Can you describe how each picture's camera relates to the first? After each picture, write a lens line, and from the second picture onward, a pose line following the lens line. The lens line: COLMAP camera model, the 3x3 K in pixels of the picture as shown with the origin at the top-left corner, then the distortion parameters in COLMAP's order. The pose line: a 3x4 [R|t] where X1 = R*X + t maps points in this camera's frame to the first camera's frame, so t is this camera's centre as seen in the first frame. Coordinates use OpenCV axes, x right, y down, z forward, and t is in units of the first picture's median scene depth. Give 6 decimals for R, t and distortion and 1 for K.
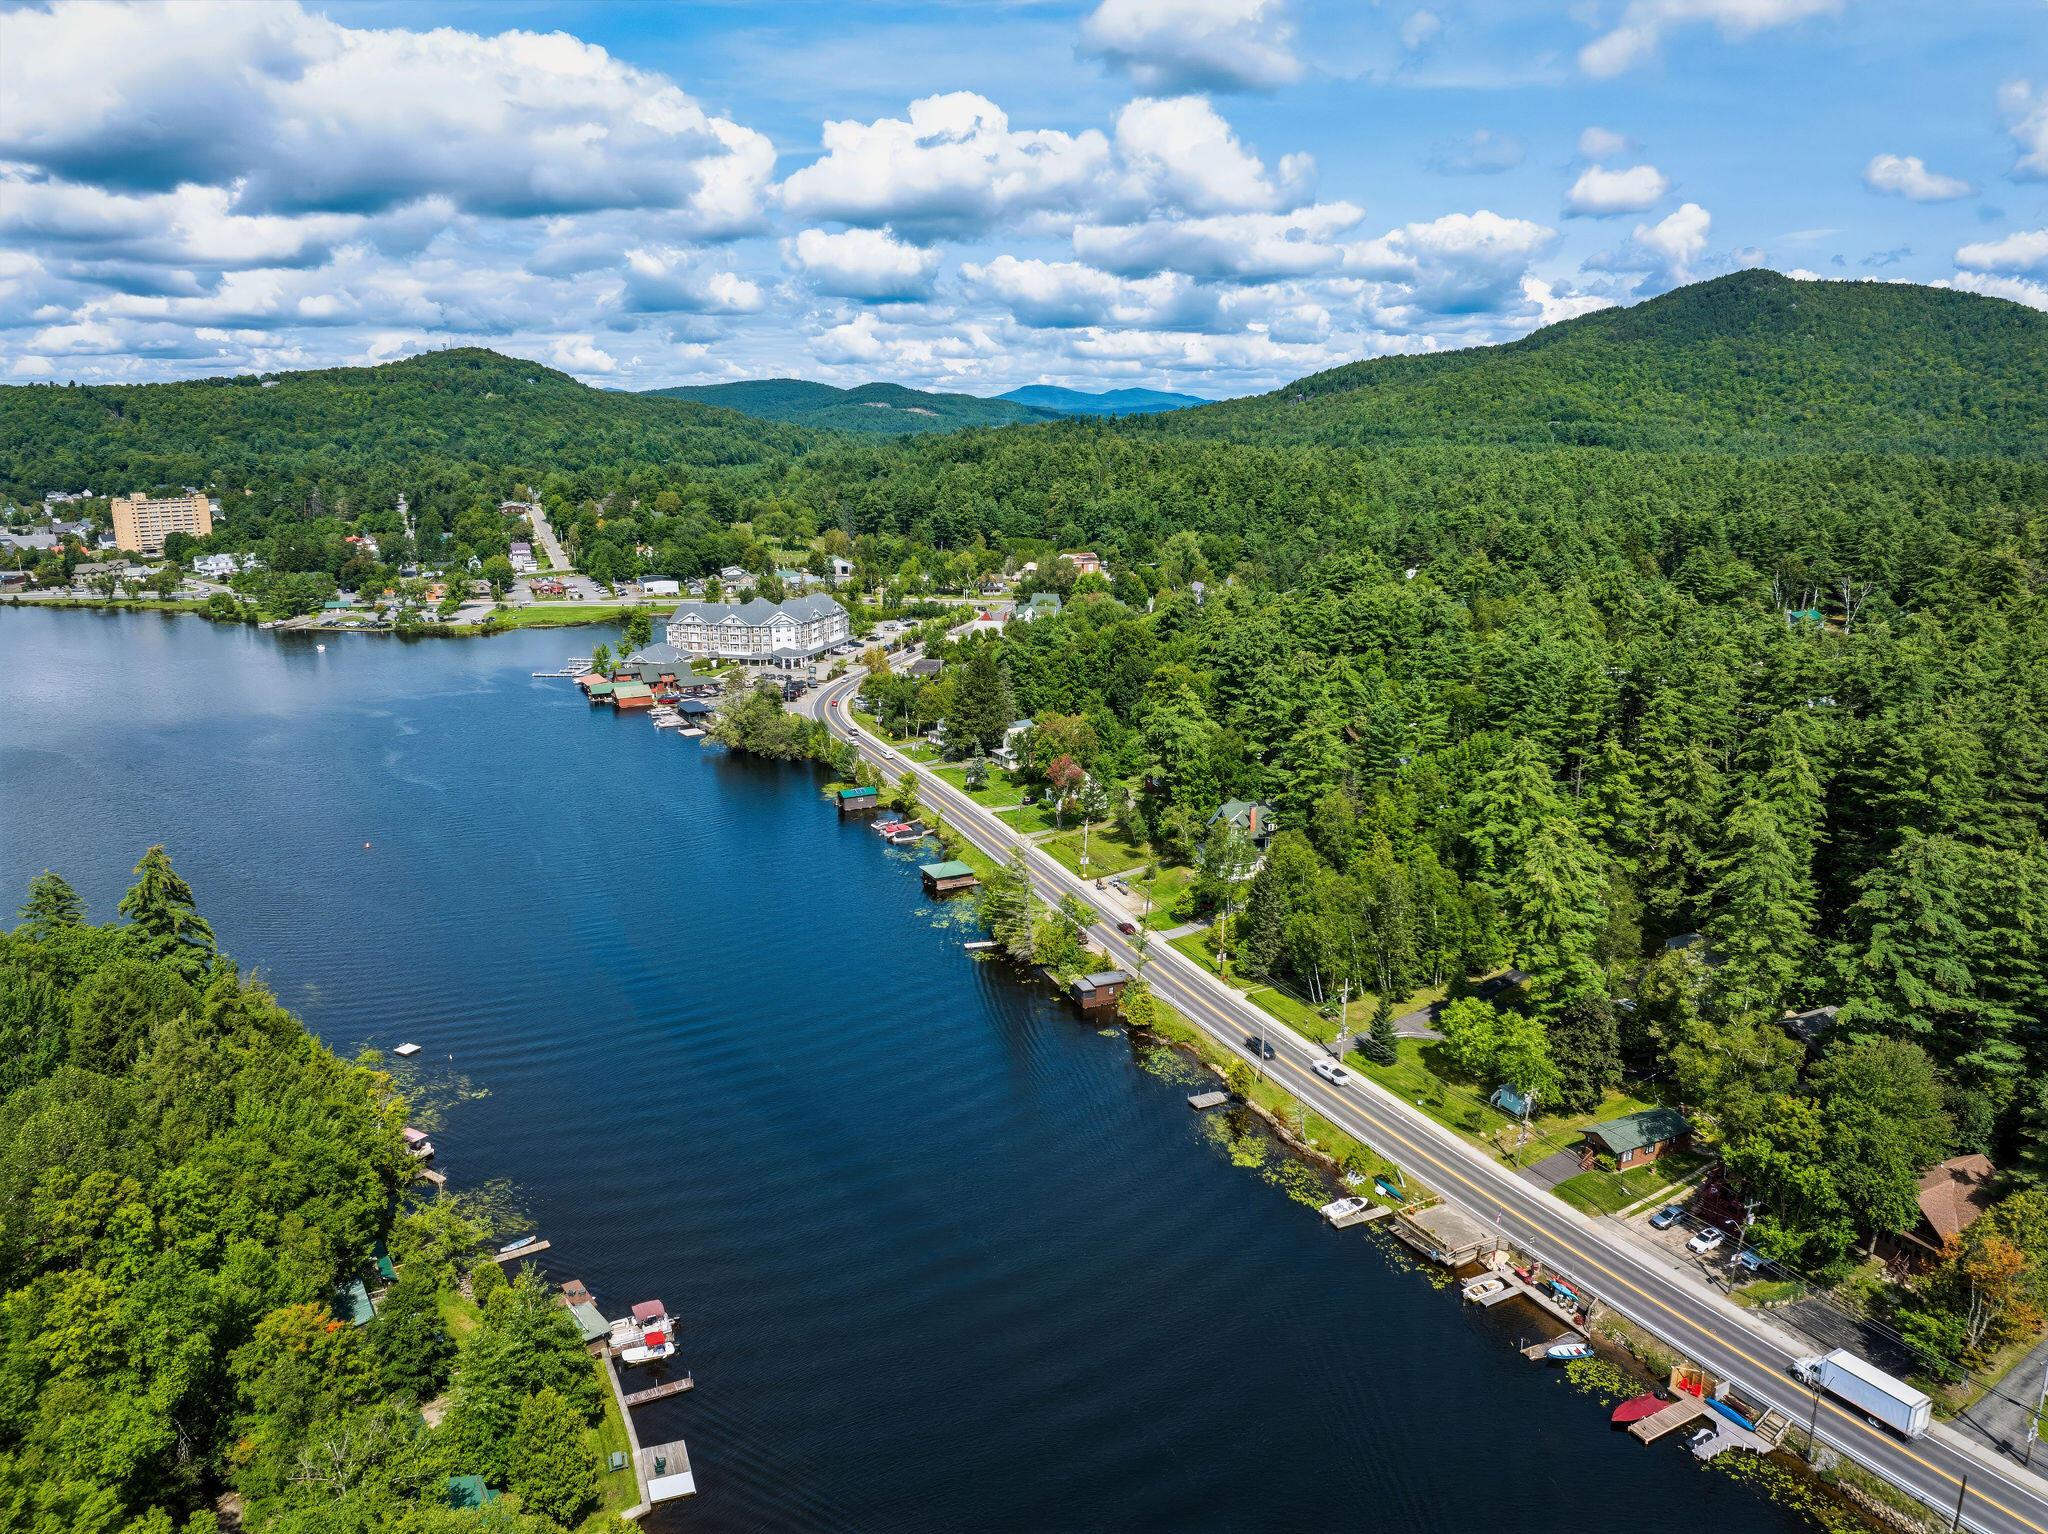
lens RADIAL K [[1440.6, 0, 1015.5], [0, 1440.6, 751.2], [0, 0, 1]] dist [-0.039976, 0.002741]
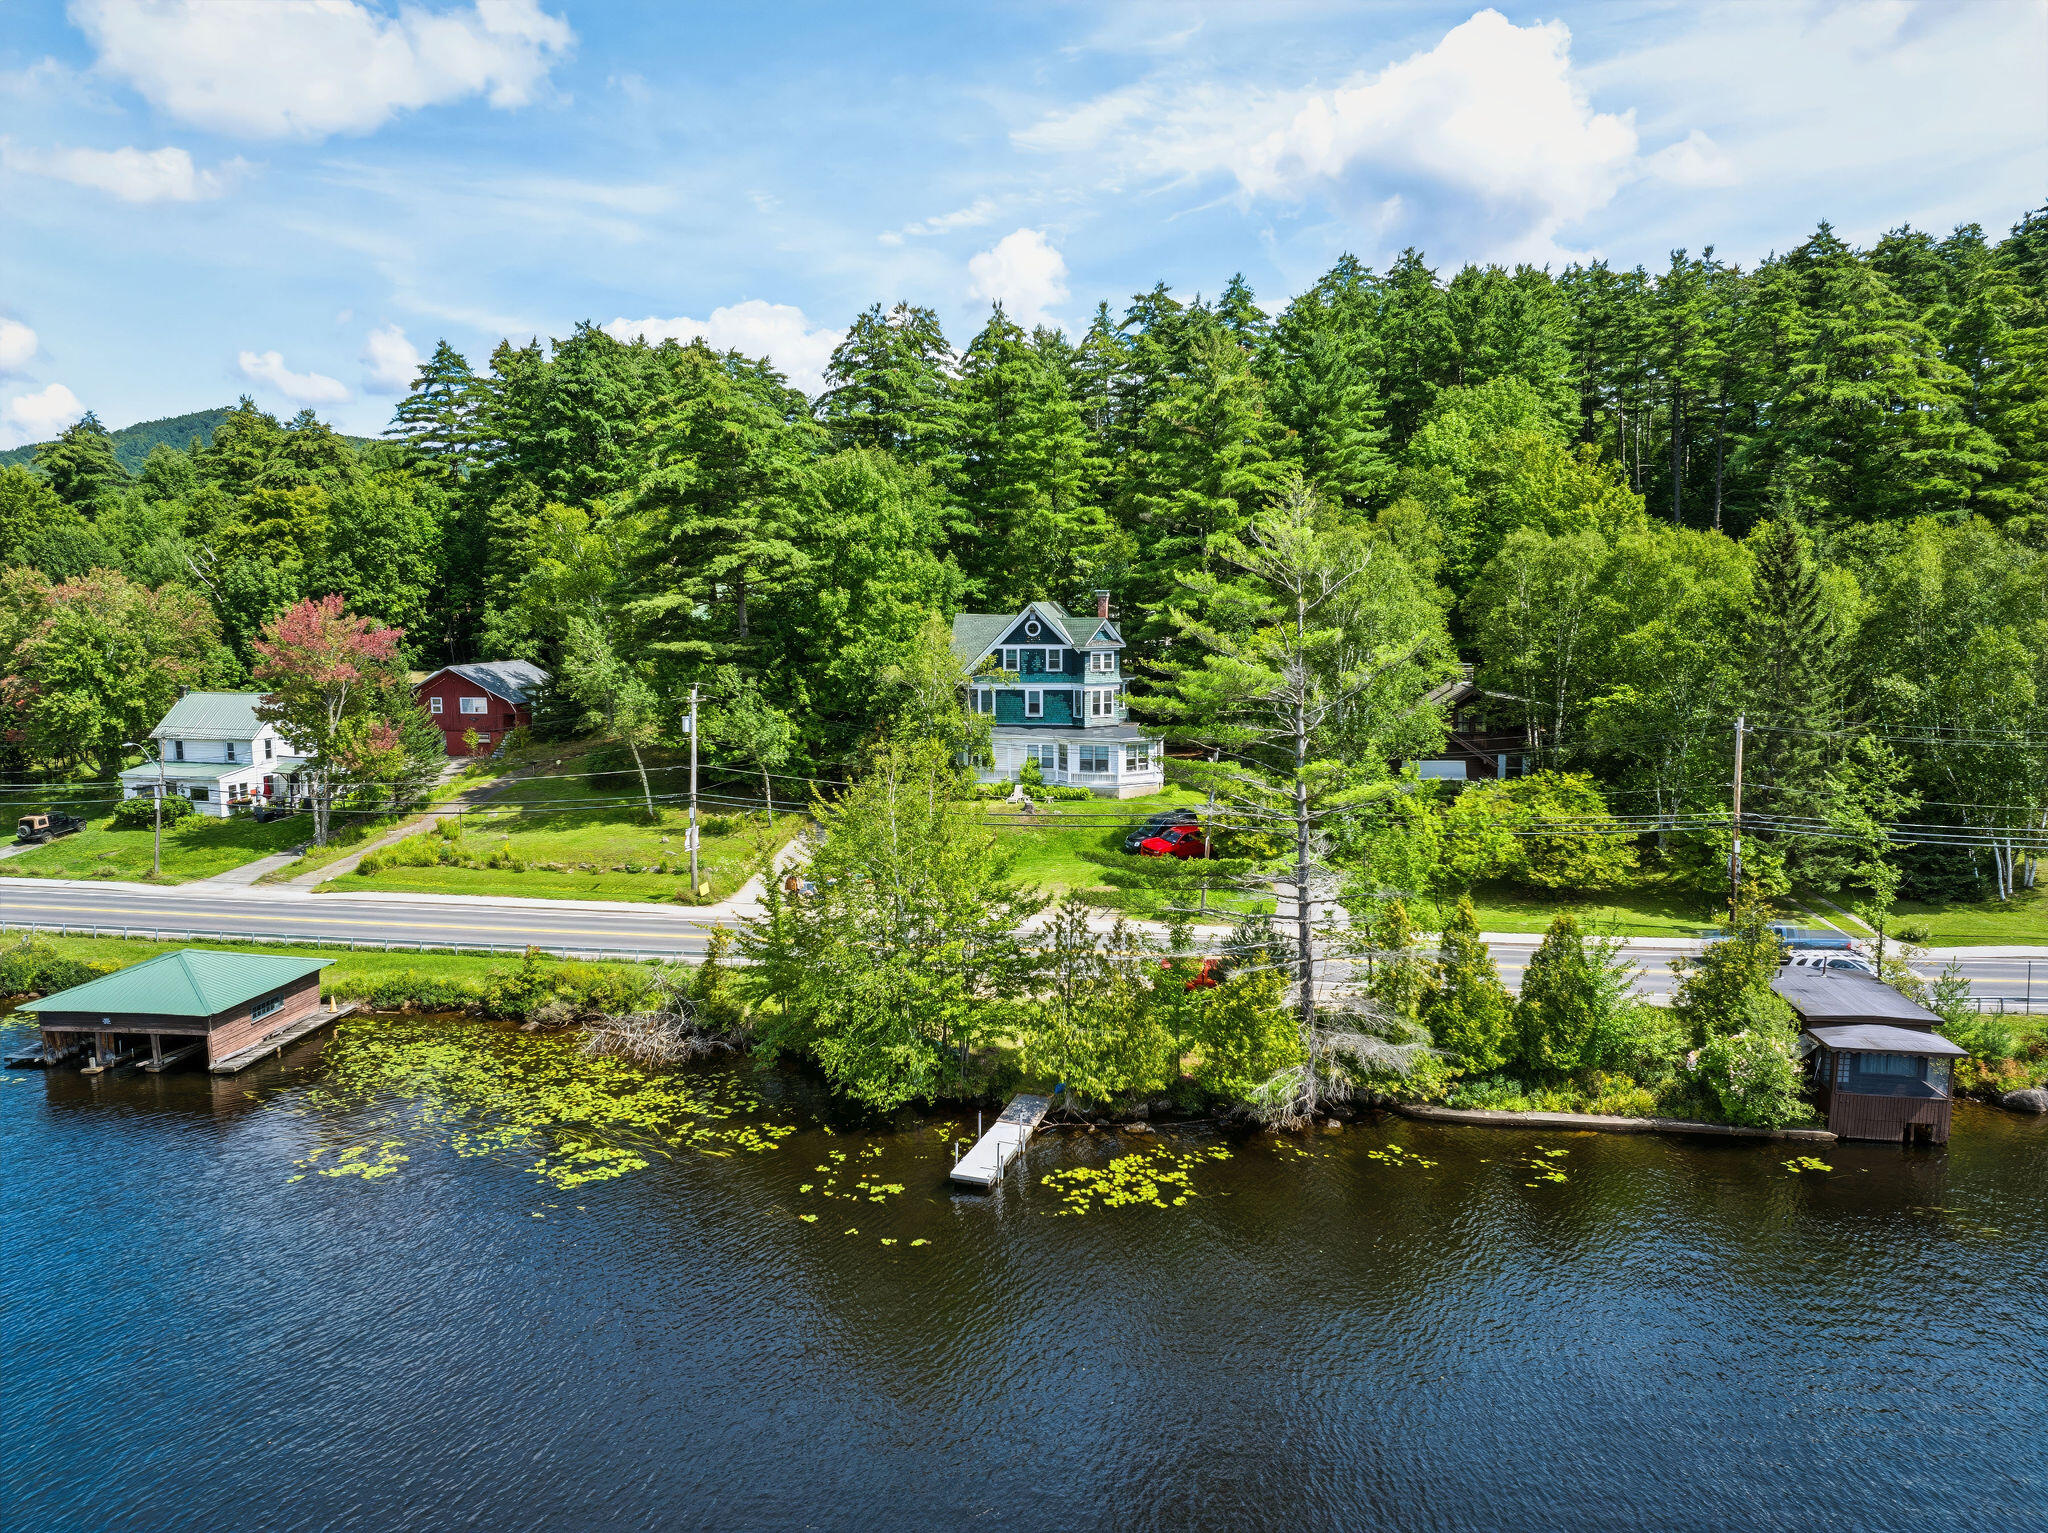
lens RADIAL K [[1440.6, 0, 1020.7], [0, 1440.6, 760.5], [0, 0, 1]] dist [-0.039976, 0.002741]
pose [[0.524885, -0.092147, 0.846171, -0.104736], [0.198498, 0.979964, -0.016412, 0.052144], [-0.827705, 0.176578, 0.532659, 0.523142]]
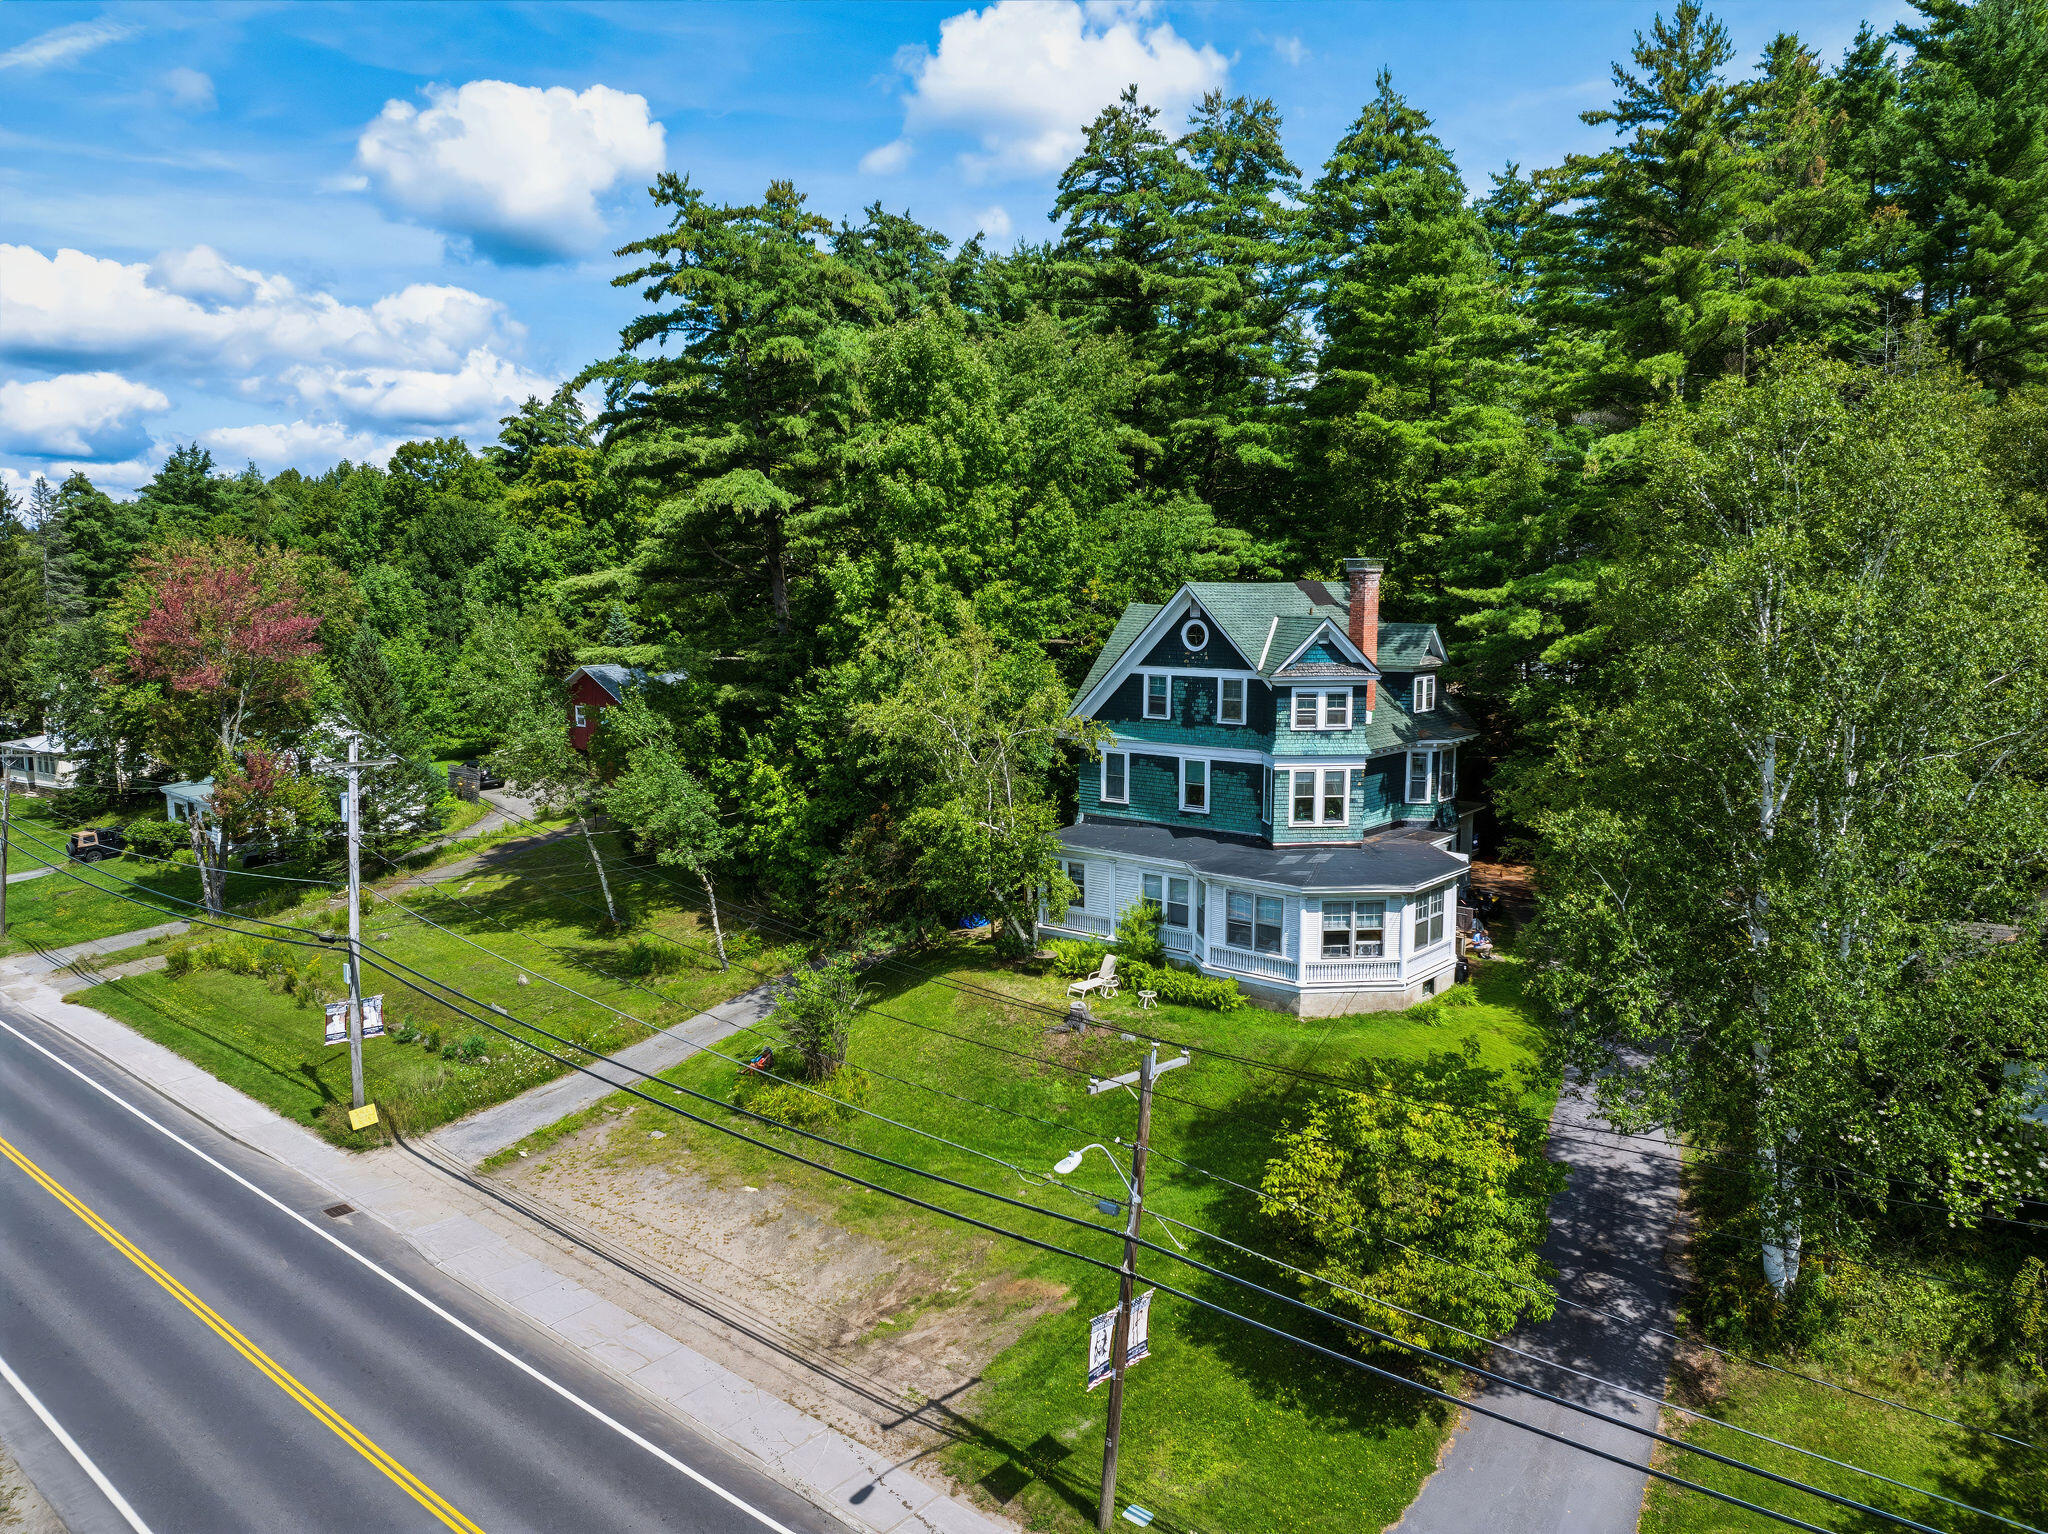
lens RADIAL K [[1440.6, 0, 1022.5], [0, 1440.6, 762.5], [0, 0, 1]] dist [-0.039976, 0.002741]
pose [[0.873422, -0.054933, 0.483855, 0.025172], [0.108508, 0.990590, -0.083408, 0.046026], [-0.474721, 0.125353, 0.871164, 0.549014]]
